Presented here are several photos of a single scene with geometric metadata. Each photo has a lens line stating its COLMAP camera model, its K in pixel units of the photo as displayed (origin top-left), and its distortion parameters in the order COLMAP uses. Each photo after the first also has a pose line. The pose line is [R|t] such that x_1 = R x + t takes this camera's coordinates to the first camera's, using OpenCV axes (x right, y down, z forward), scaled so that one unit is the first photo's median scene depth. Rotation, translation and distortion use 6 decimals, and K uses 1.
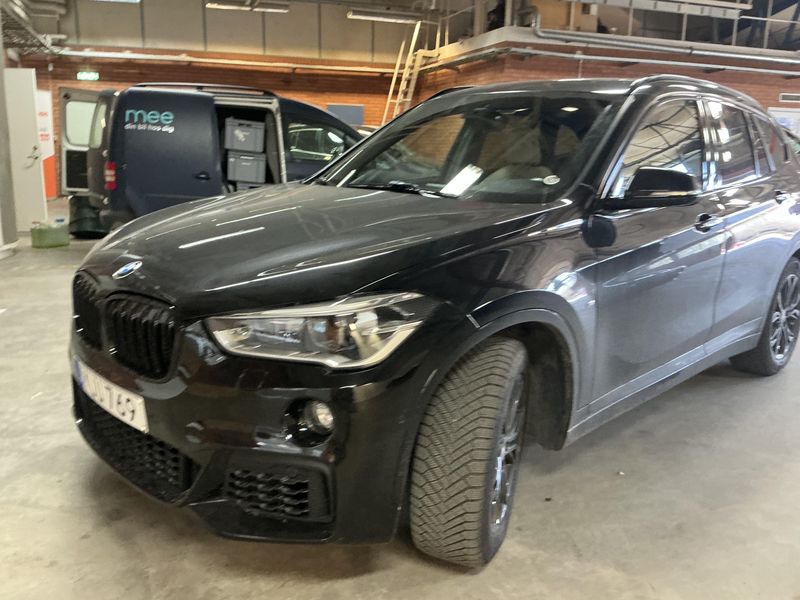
lens RADIAL K [[678.1, 0, 400.0], [0, 678.1, 300.0], [0, 0, 1]] dist [0.107739, -0.198873]
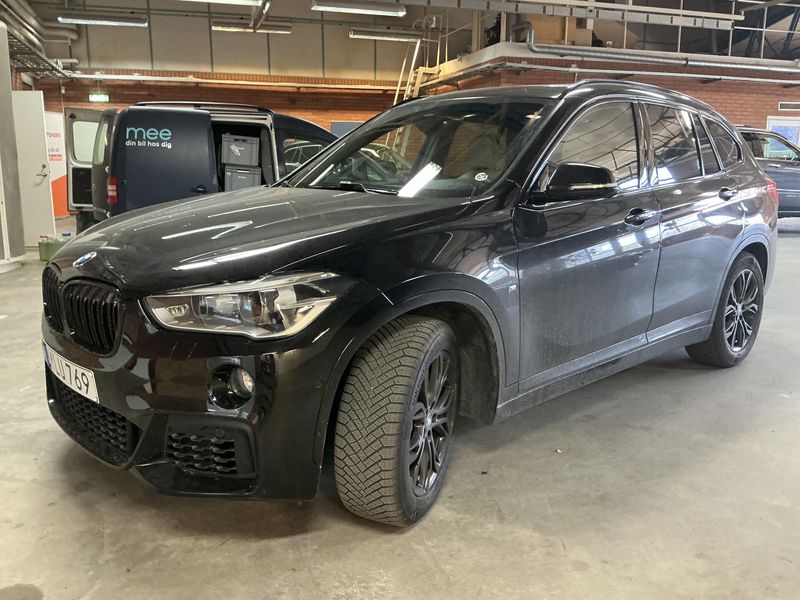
lens RADIAL K [[678.1, 0, 400.0], [0, 678.1, 300.0], [0, 0, 1]] dist [0.107739, -0.198873]
pose [[0.999570, -0.011379, -0.027014, 0.119040], [0.010702, 0.999628, -0.025097, 0.046519], [0.027290, 0.024797, 0.999320, -0.082087]]
